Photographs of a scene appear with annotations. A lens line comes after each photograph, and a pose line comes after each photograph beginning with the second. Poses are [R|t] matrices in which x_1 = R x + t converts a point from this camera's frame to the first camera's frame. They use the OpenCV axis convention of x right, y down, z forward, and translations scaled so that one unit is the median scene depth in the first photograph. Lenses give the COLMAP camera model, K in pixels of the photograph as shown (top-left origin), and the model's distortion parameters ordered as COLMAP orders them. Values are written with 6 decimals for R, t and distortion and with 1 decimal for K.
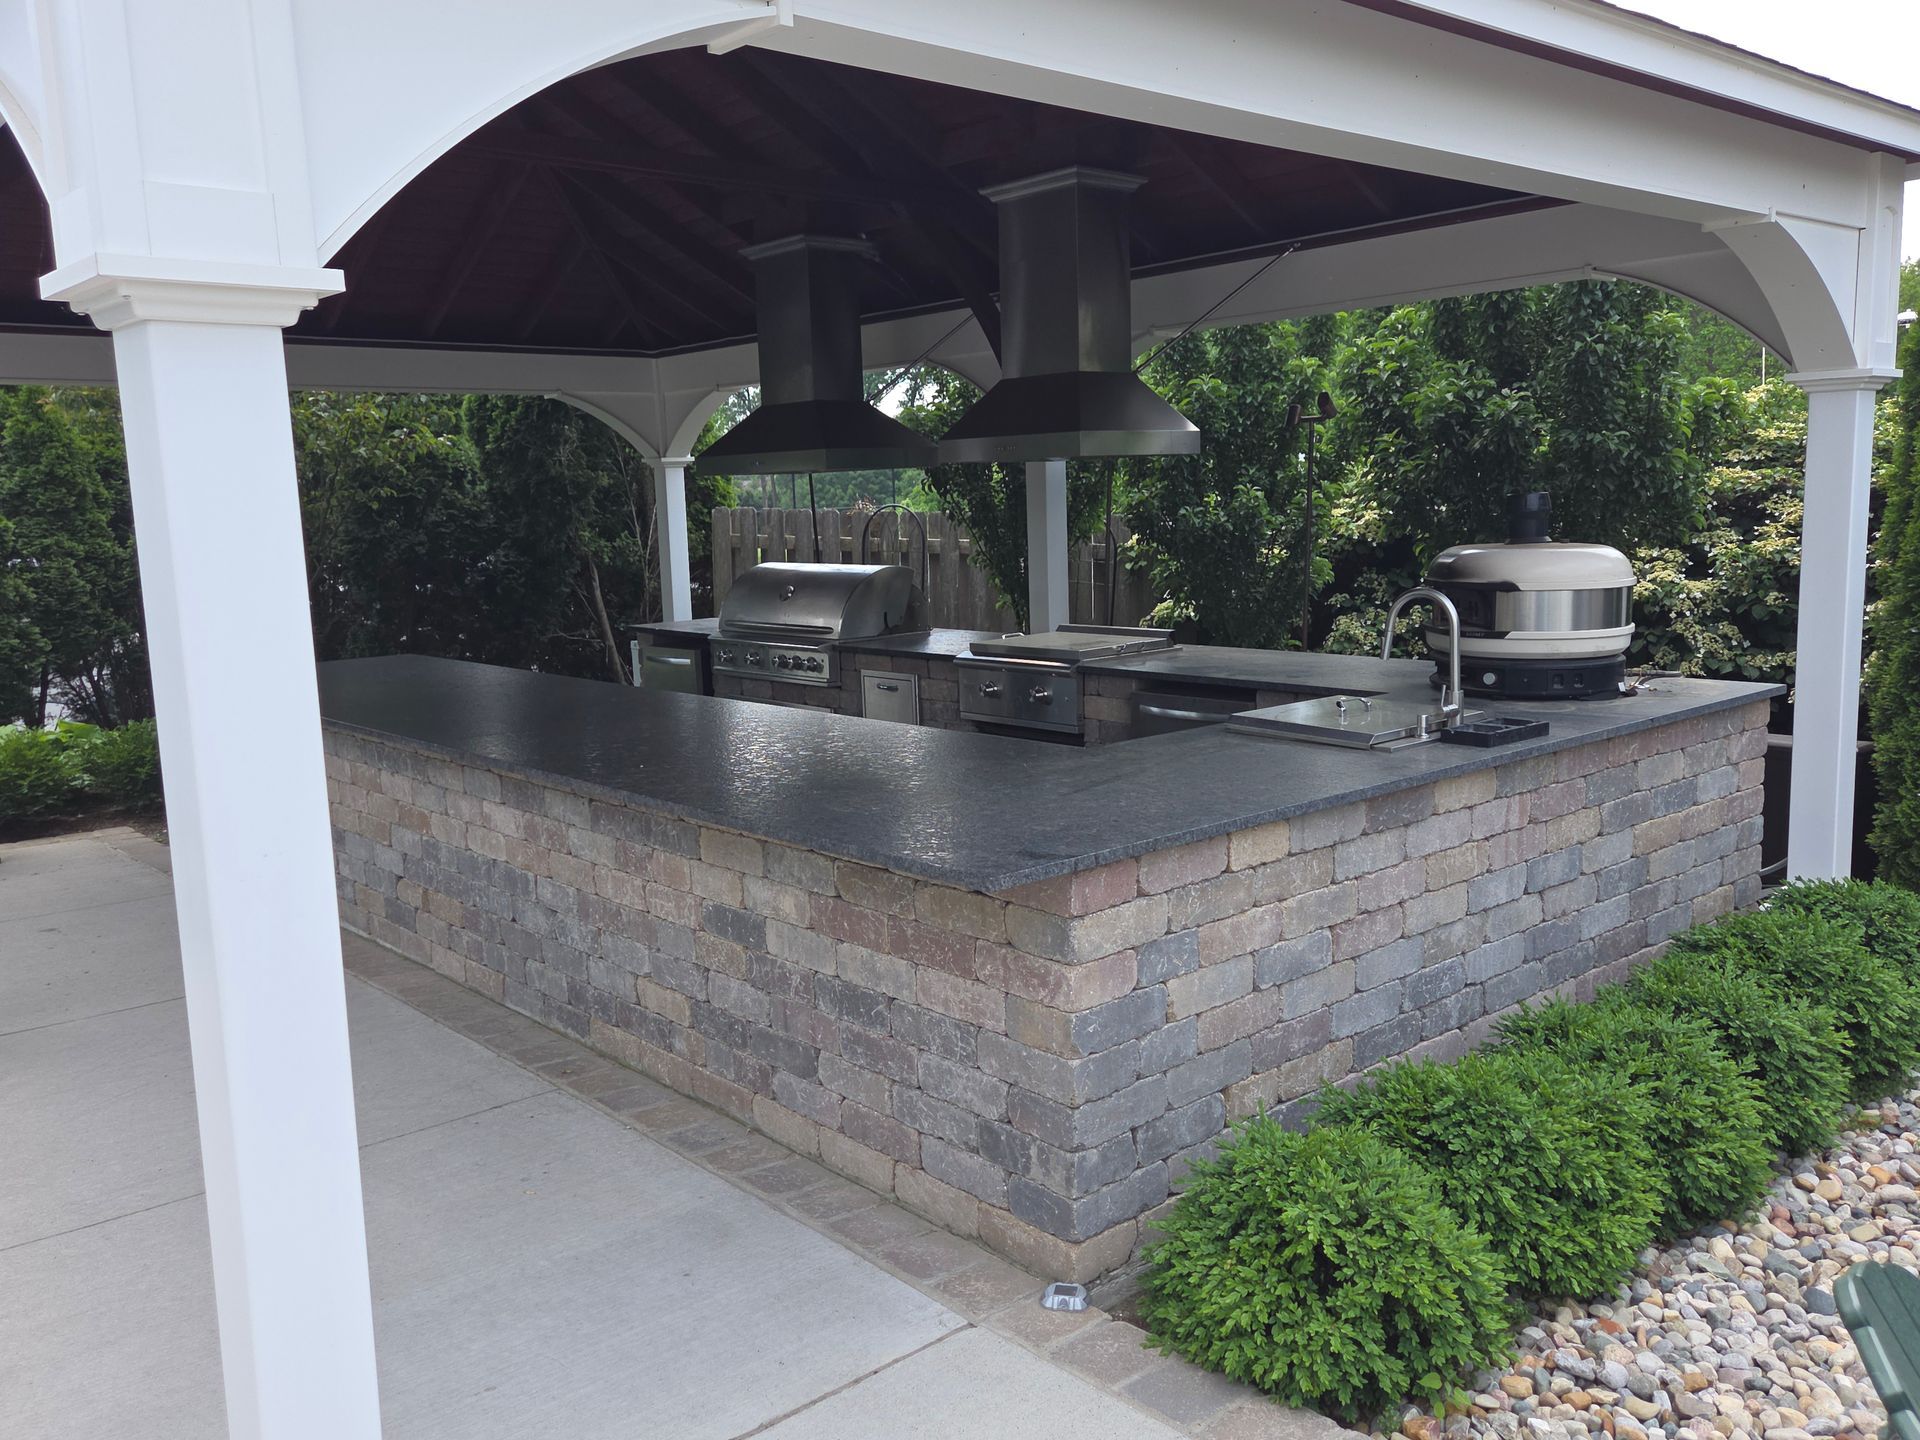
lens RADIAL K [[1556.2, 0, 960.0], [0, 1556.2, 720.0], [0, 0, 1]] dist [0.106431, 0.000118]
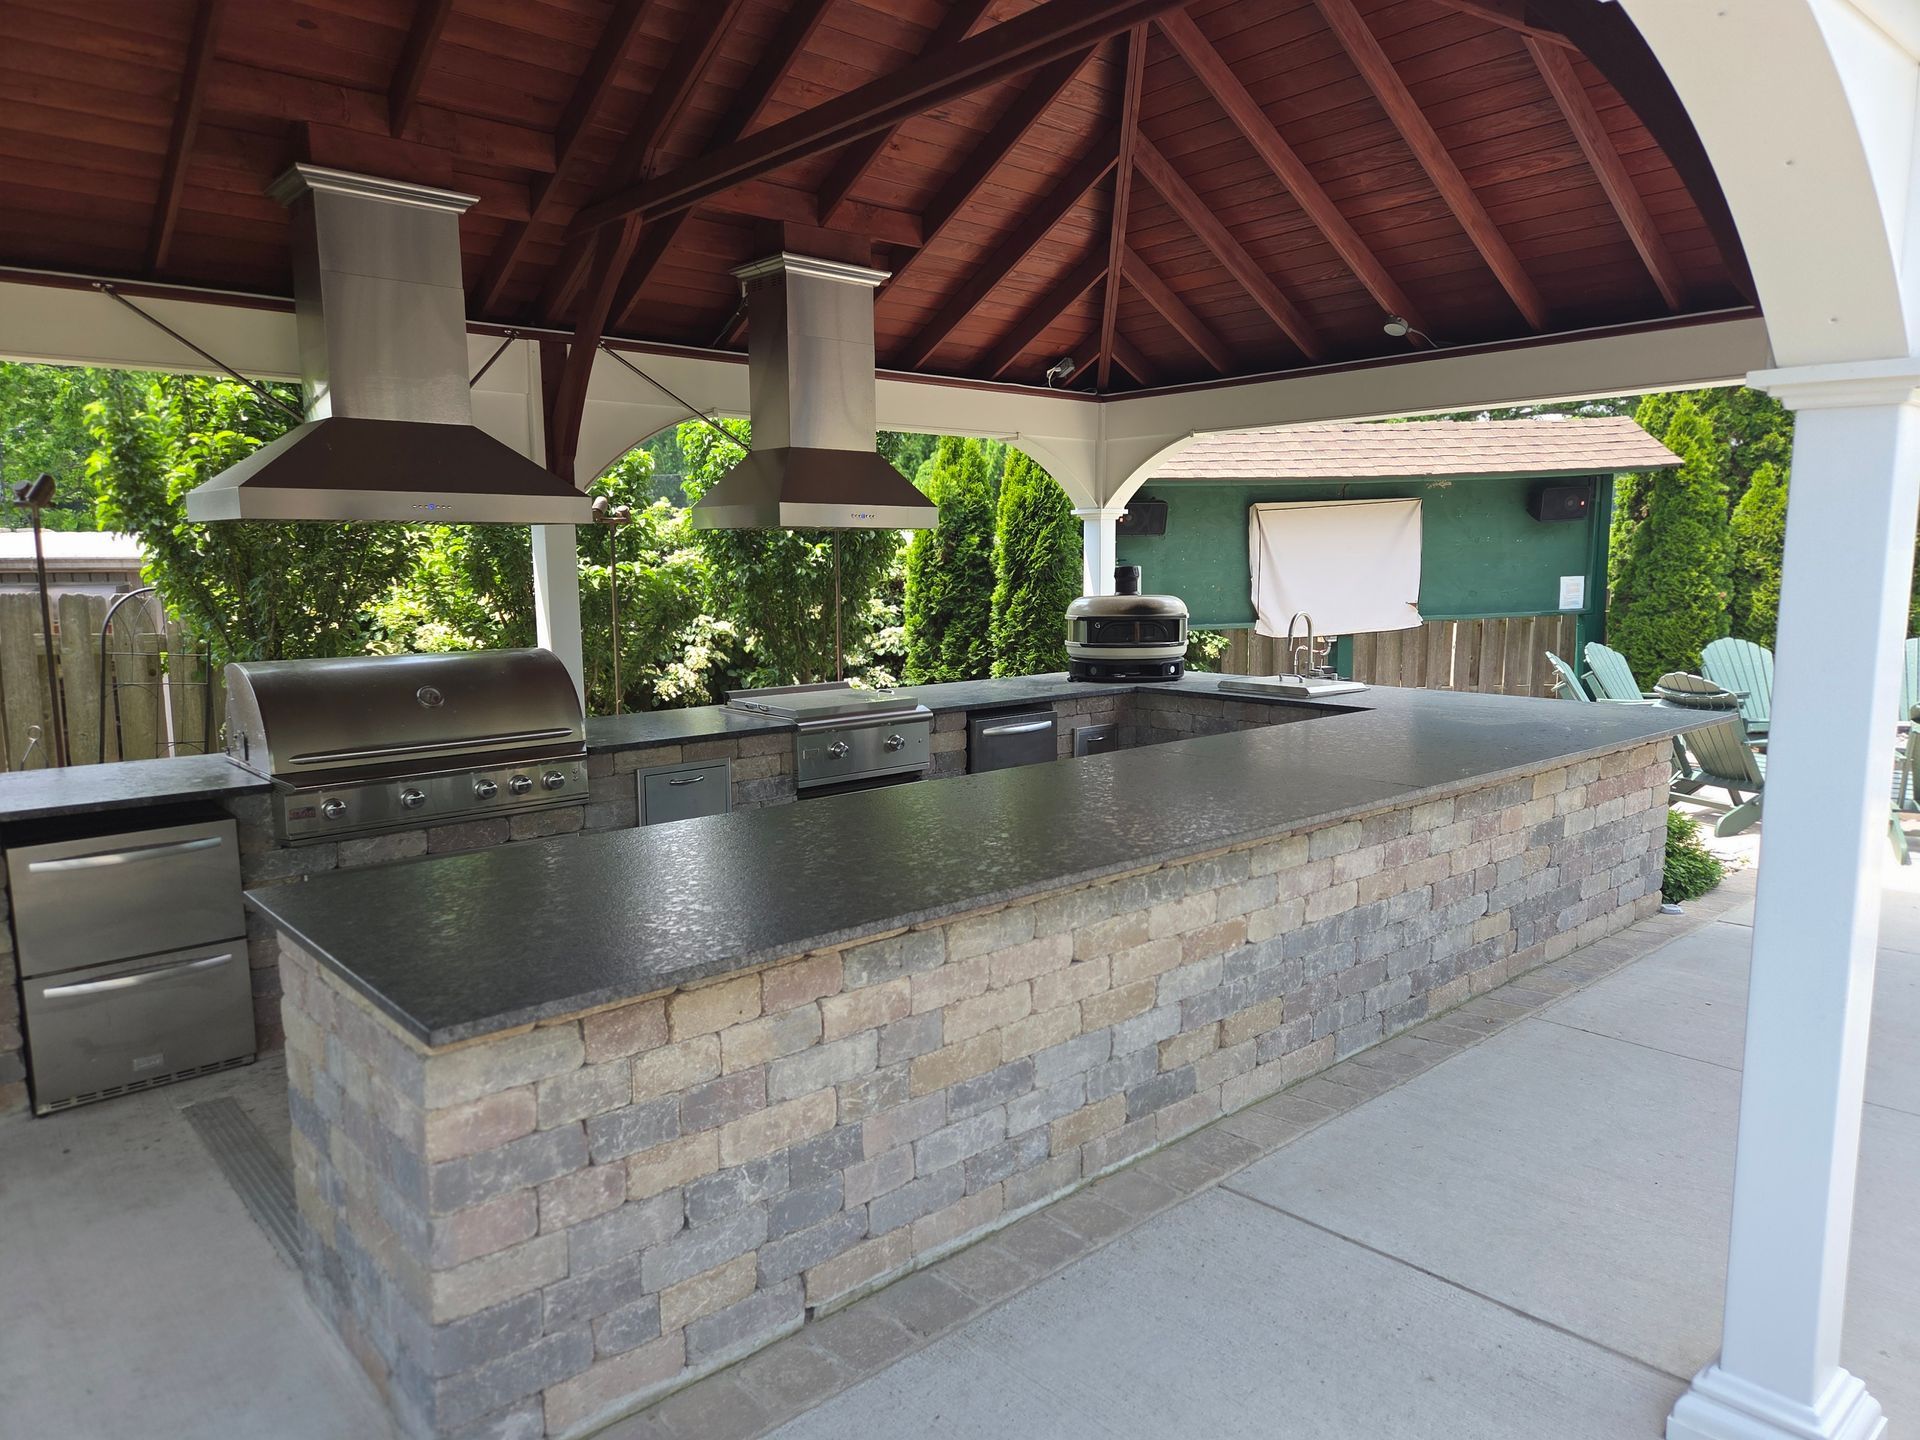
lens RADIAL K [[1282.5, 0, 951.8], [0, 1282.5, 721.8], [0, 0, 1]] dist [0.057299, -0.005308]
pose [[-0.010907, -0.095140, 0.995404, -0.694000], [0.154168, 0.983401, 0.095682, -0.090610], [-0.987984, 0.154503, 0.003942, 0.785247]]
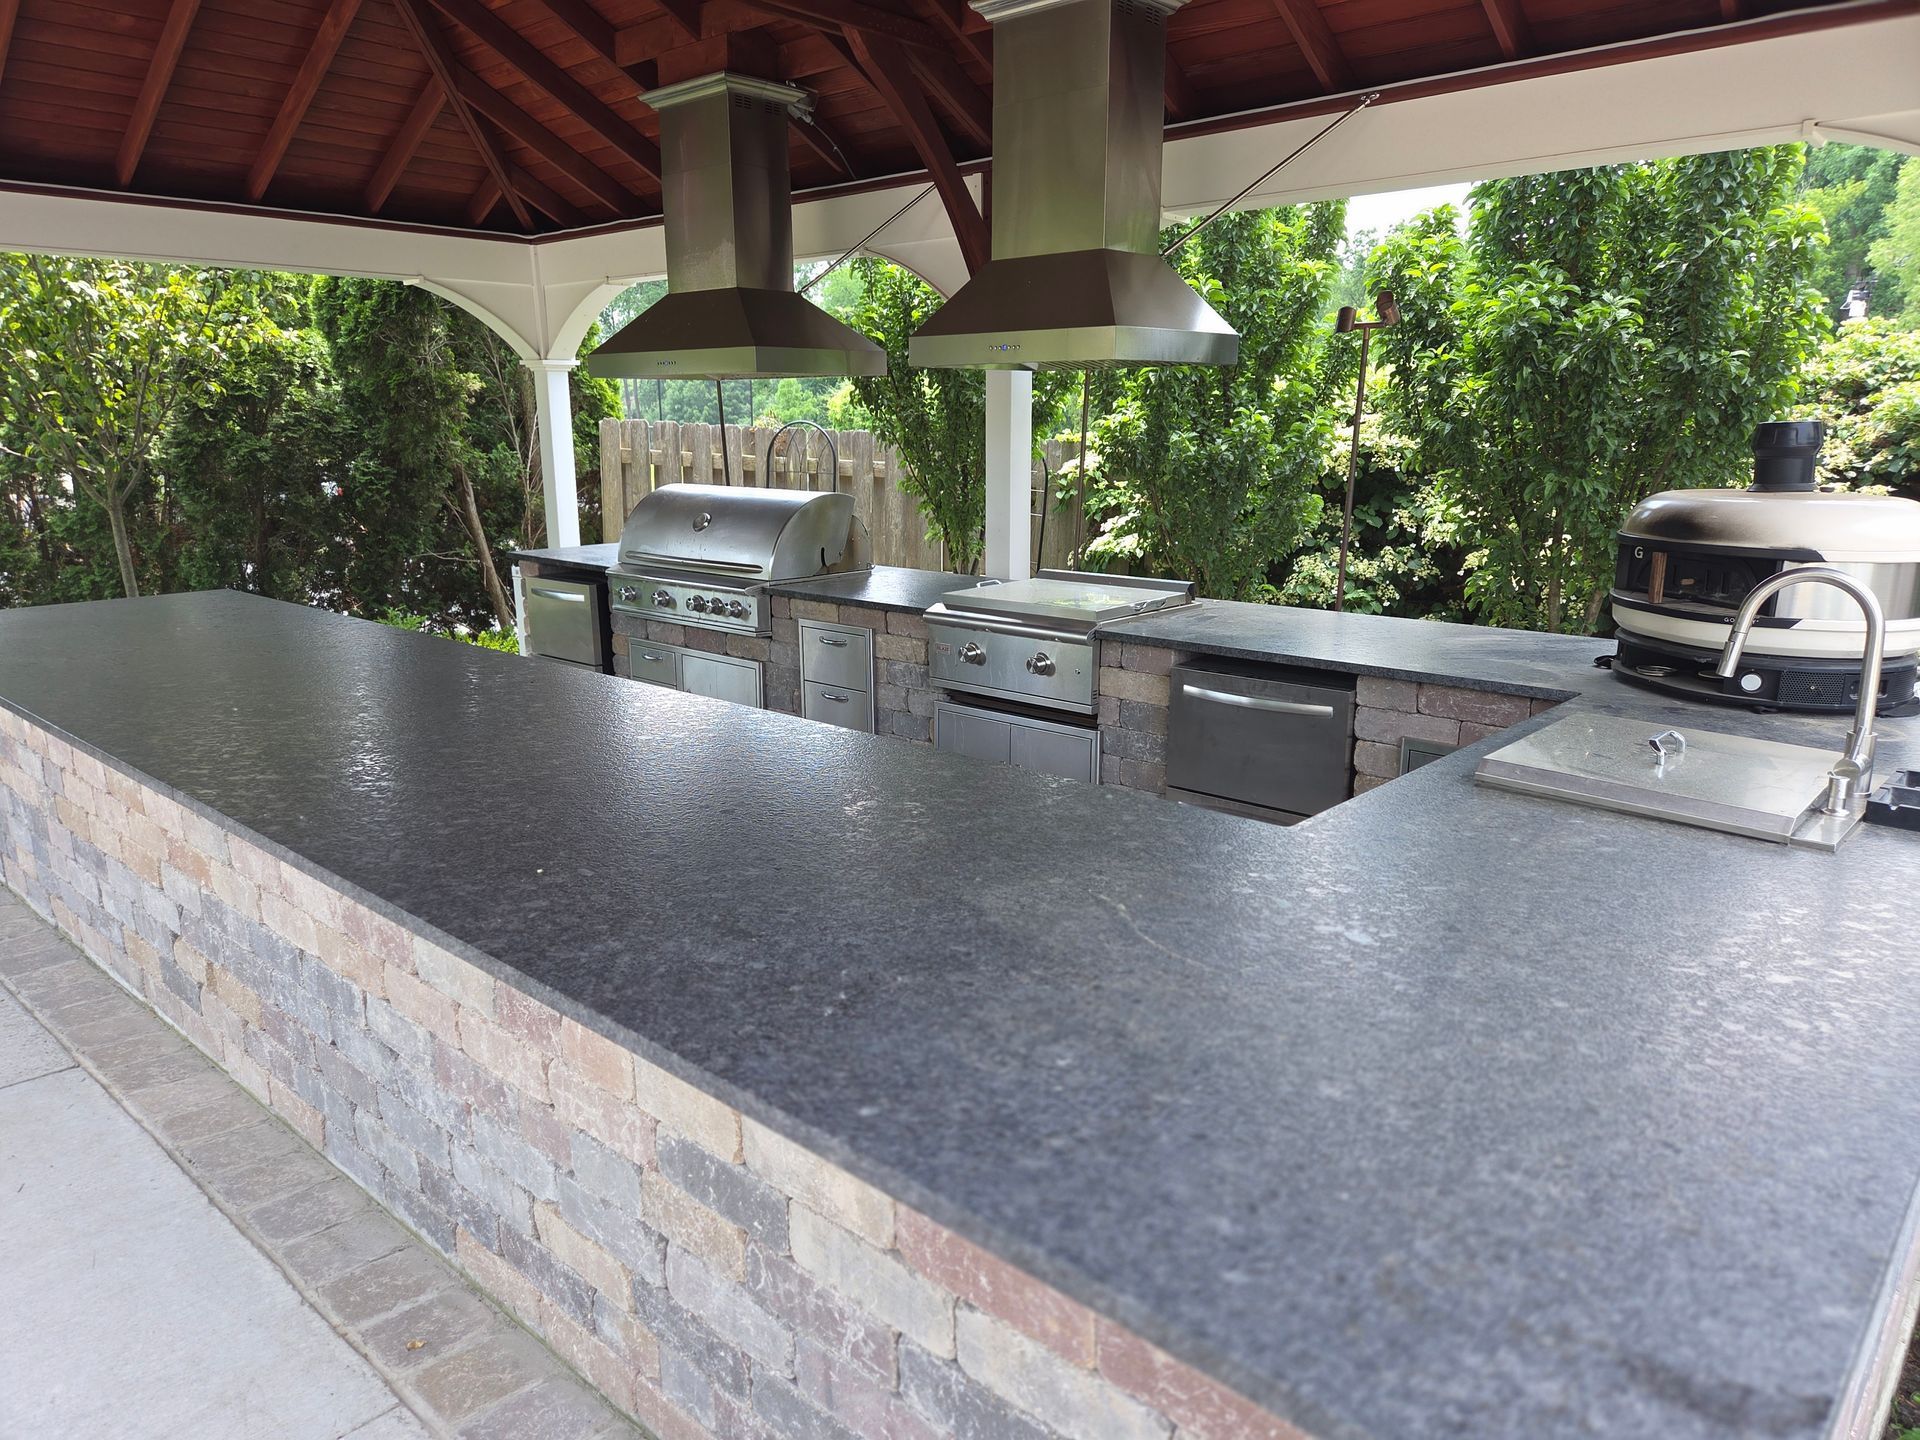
lens RADIAL K [[1282.5, 0, 951.8], [0, 1282.5, 721.8], [0, 0, 1]] dist [0.057299, -0.005308]
pose [[0.992768, 0.000667, 0.120045, -0.060920], [-0.010994, 0.996287, 0.085386, -0.034845], [-0.119542, -0.086088, 0.989090, 0.287116]]
